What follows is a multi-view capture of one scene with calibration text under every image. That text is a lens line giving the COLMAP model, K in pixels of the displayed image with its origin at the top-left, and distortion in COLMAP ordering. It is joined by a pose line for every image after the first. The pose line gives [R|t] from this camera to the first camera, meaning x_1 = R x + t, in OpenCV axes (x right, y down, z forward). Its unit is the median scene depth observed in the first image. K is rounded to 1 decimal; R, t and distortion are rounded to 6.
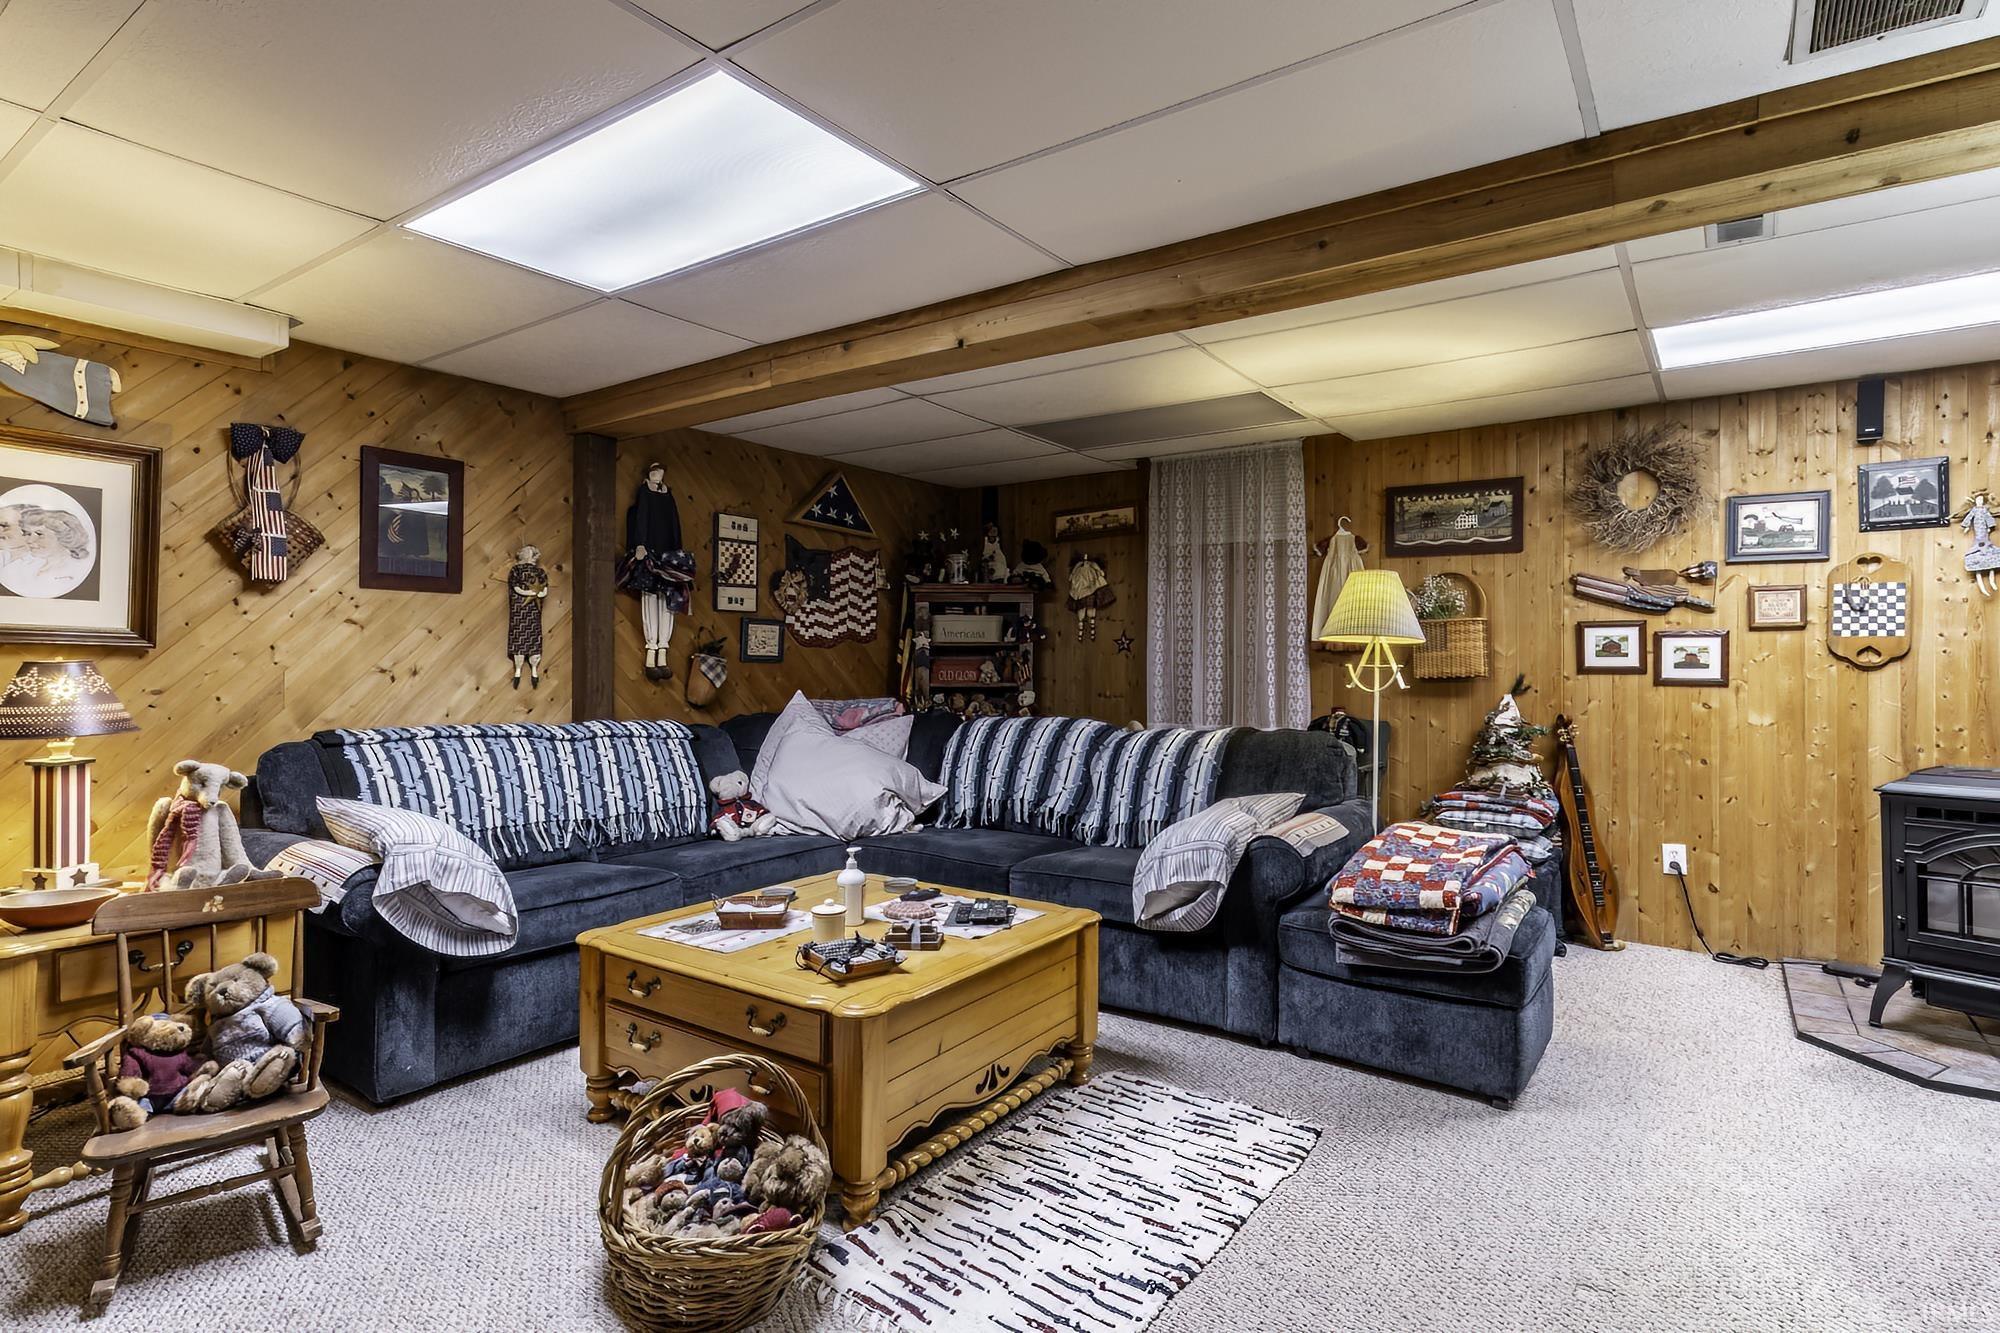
lens RADIAL K [[1003.8, 0, 1000.0], [0, 1003.8, 666.5], [0, 0, 1]] dist [0.001091, 0.000179]
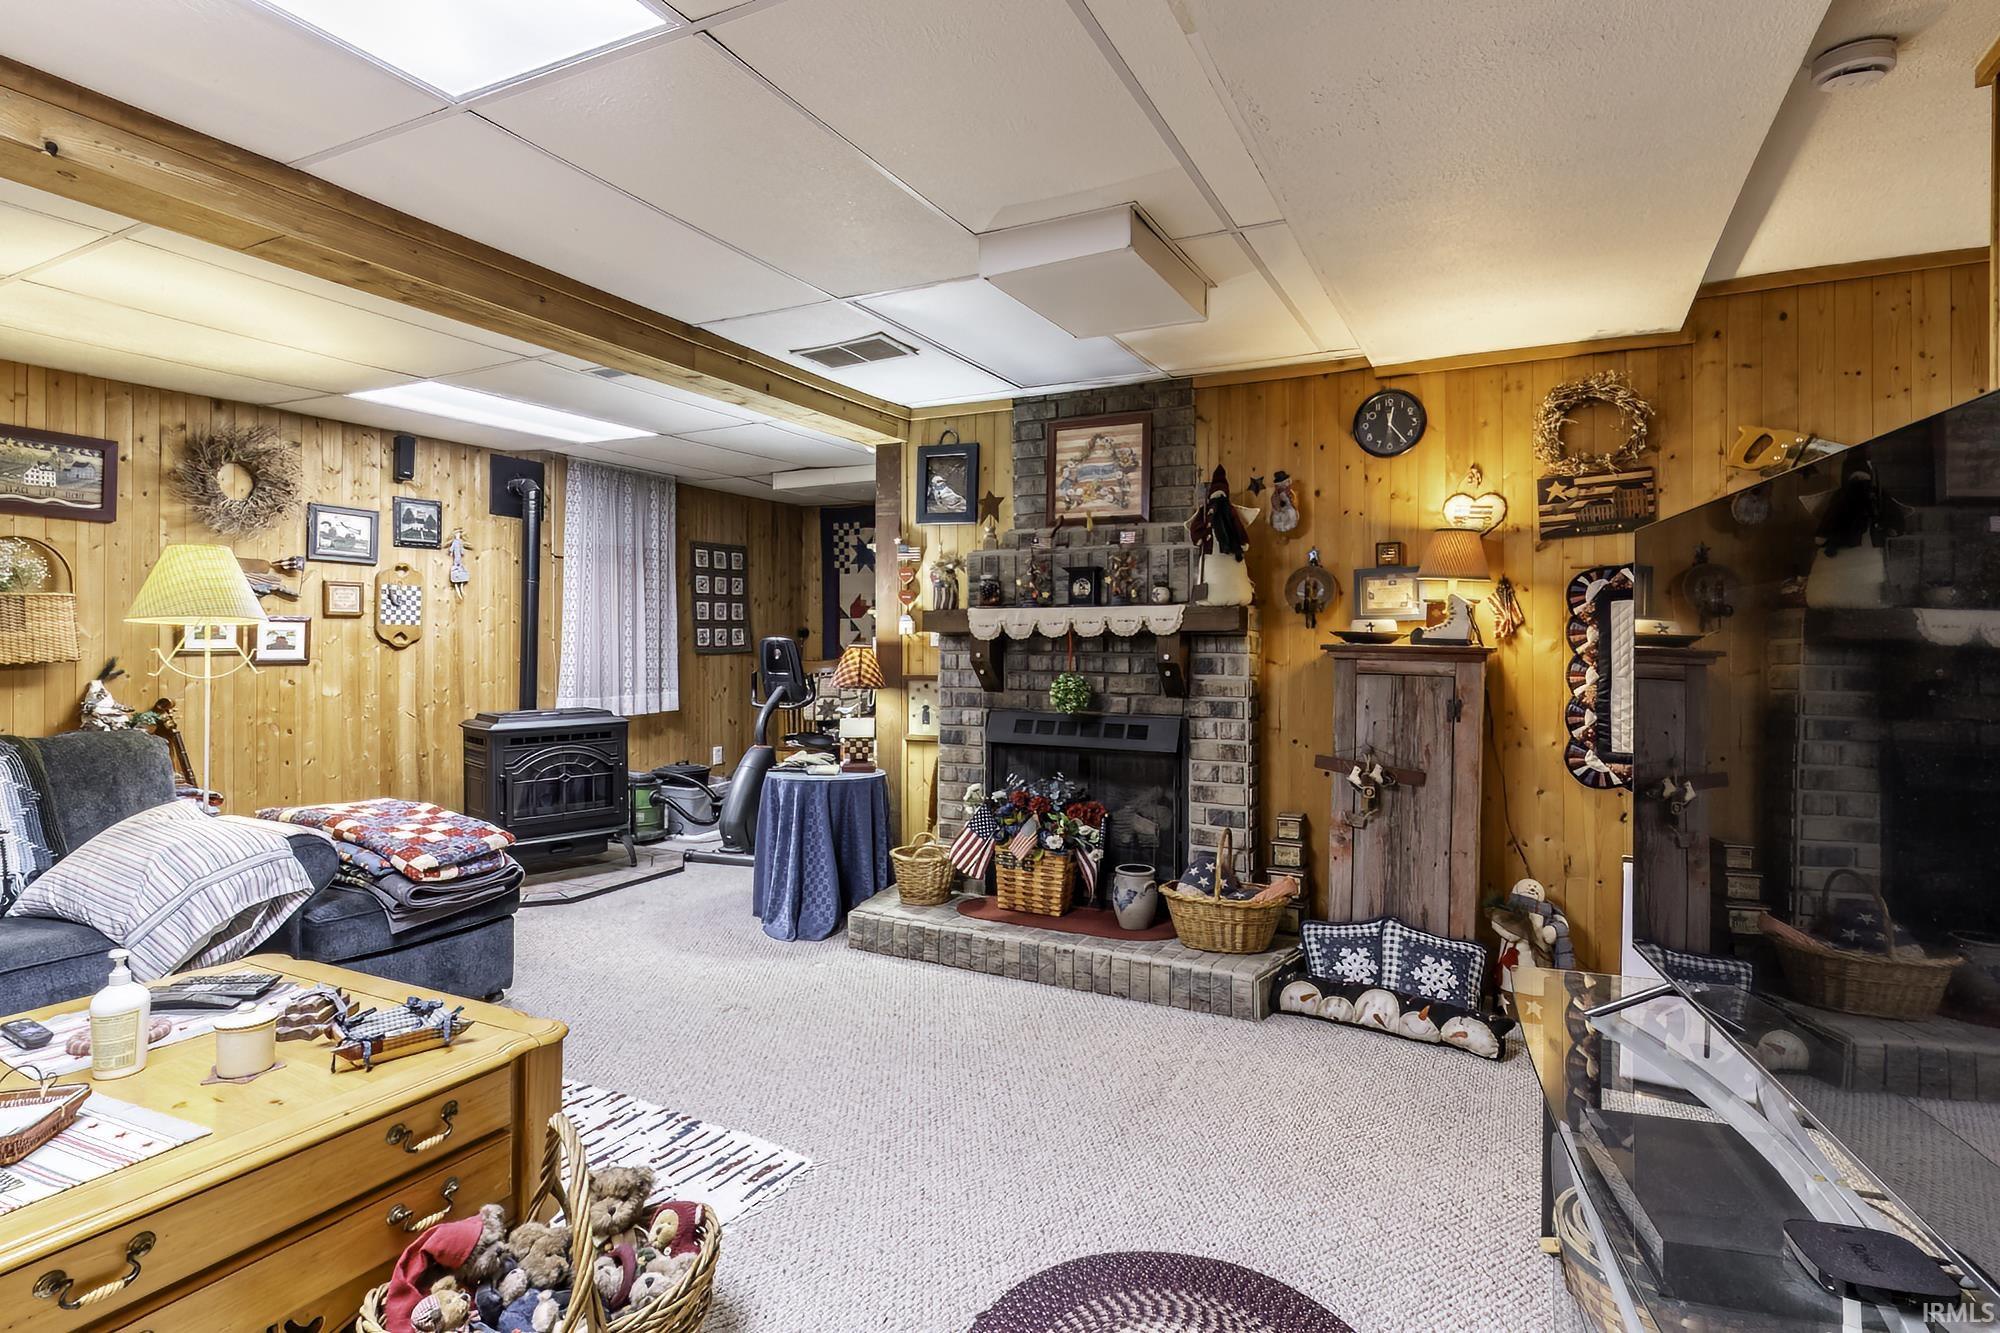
lens RADIAL K [[1003.8, 0, 1000.0], [0, 1003.8, 666.5], [0, 0, 1]] dist [0.001091, 0.000179]
pose [[-0.129004, -0.026016, 0.991303, -0.574257], [0.002862, 0.999642, 0.026607, -0.007381], [-0.991640, 0.006270, -0.128884, 0.372768]]
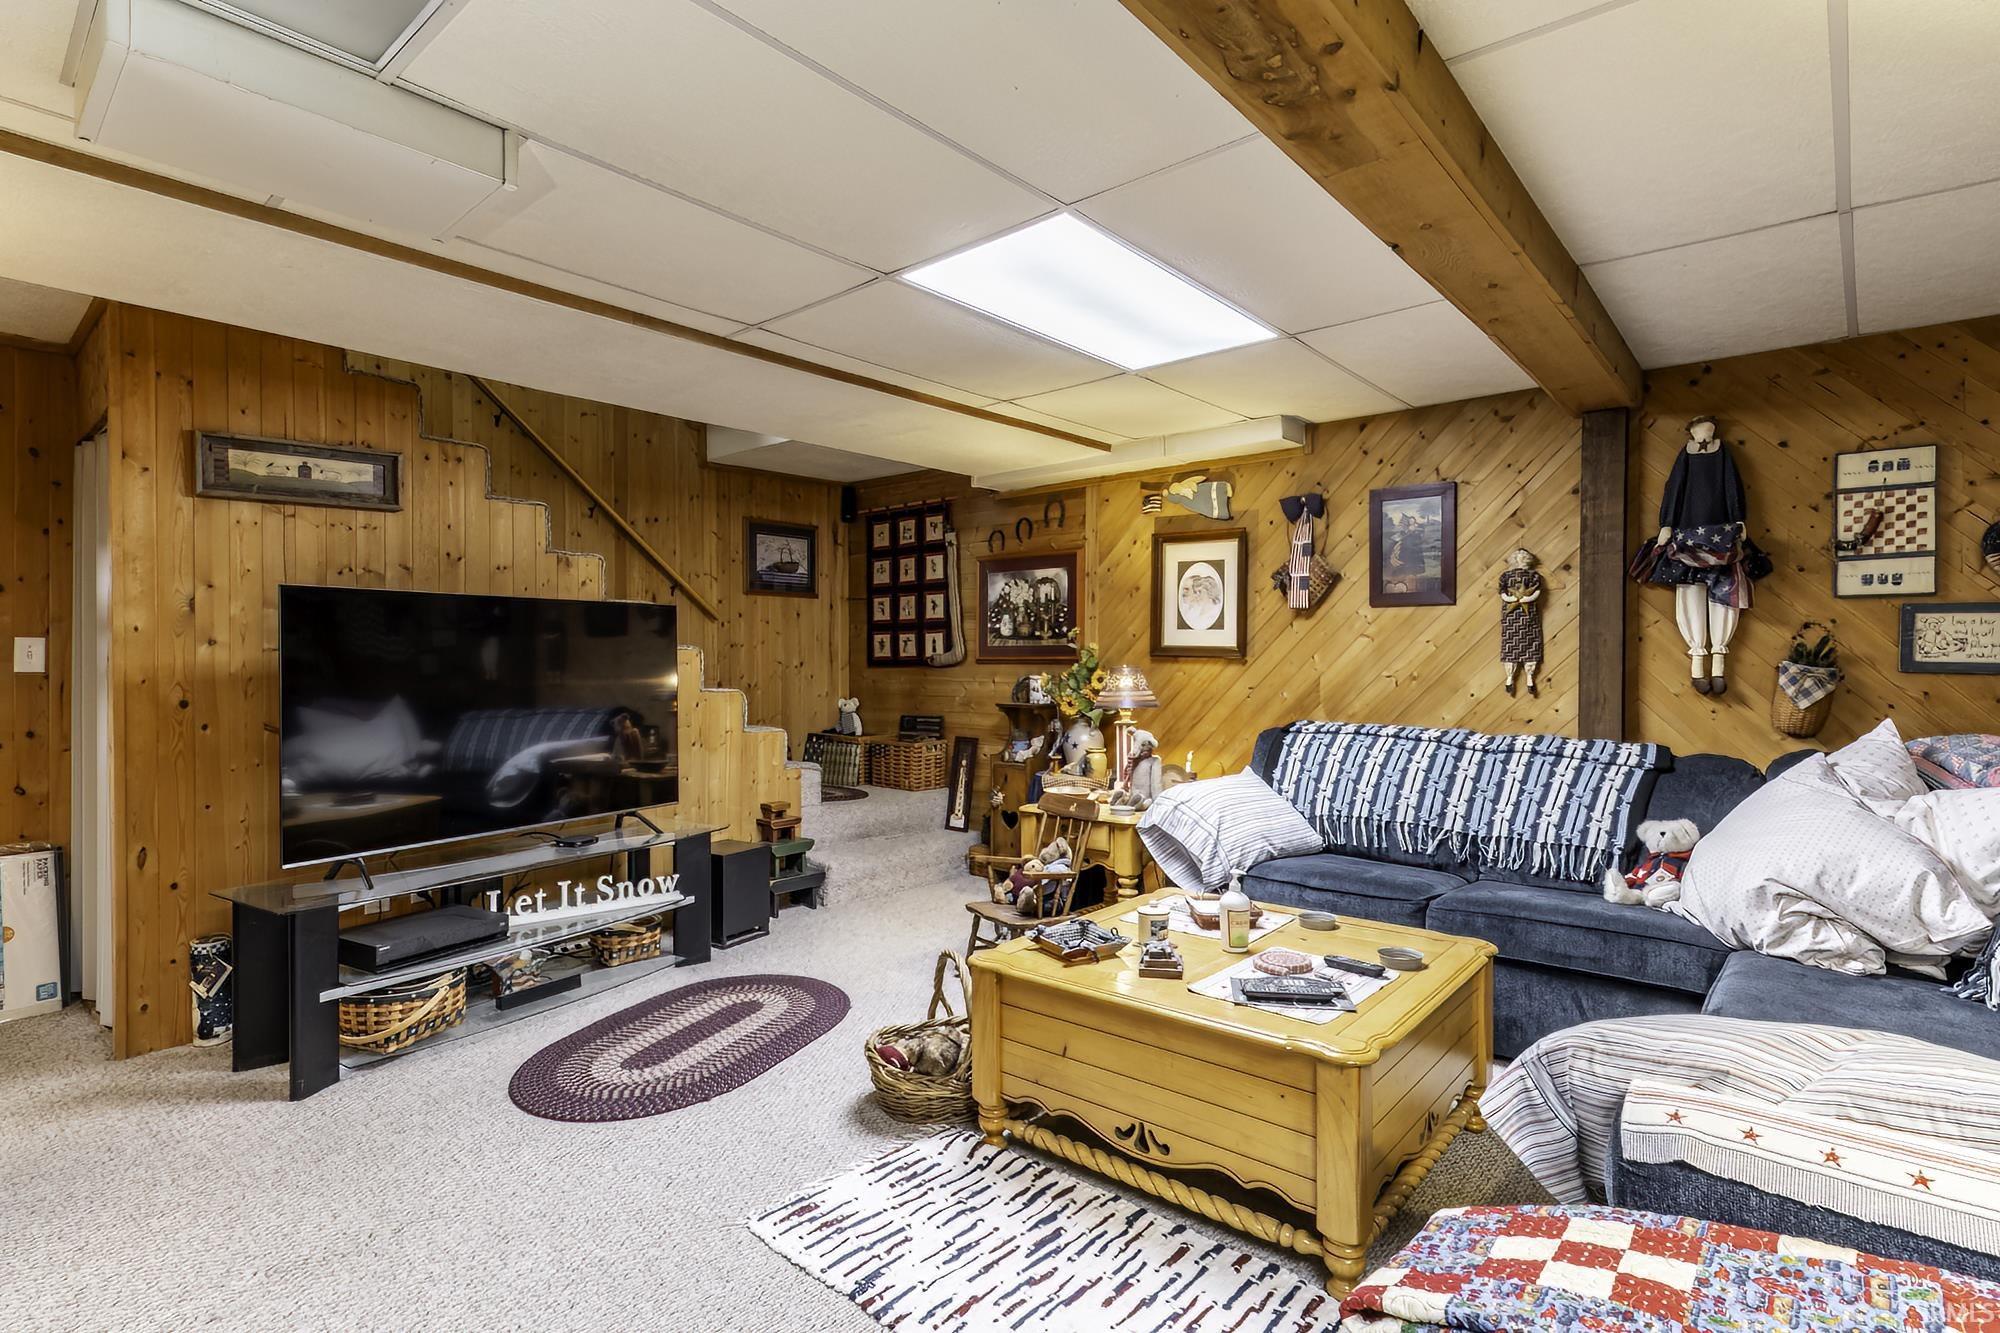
lens RADIAL K [[1035.5, 0, 1000.0], [0, 1035.5, 666.5], [0, 0, 1]] dist [0.002037, 0.000045]
pose [[-0.108395, 0.003298, -0.994102, 0.574220], [-0.009405, 0.999946, 0.004343, -0.007382], [0.994063, 0.009821, -0.108359, 0.605653]]
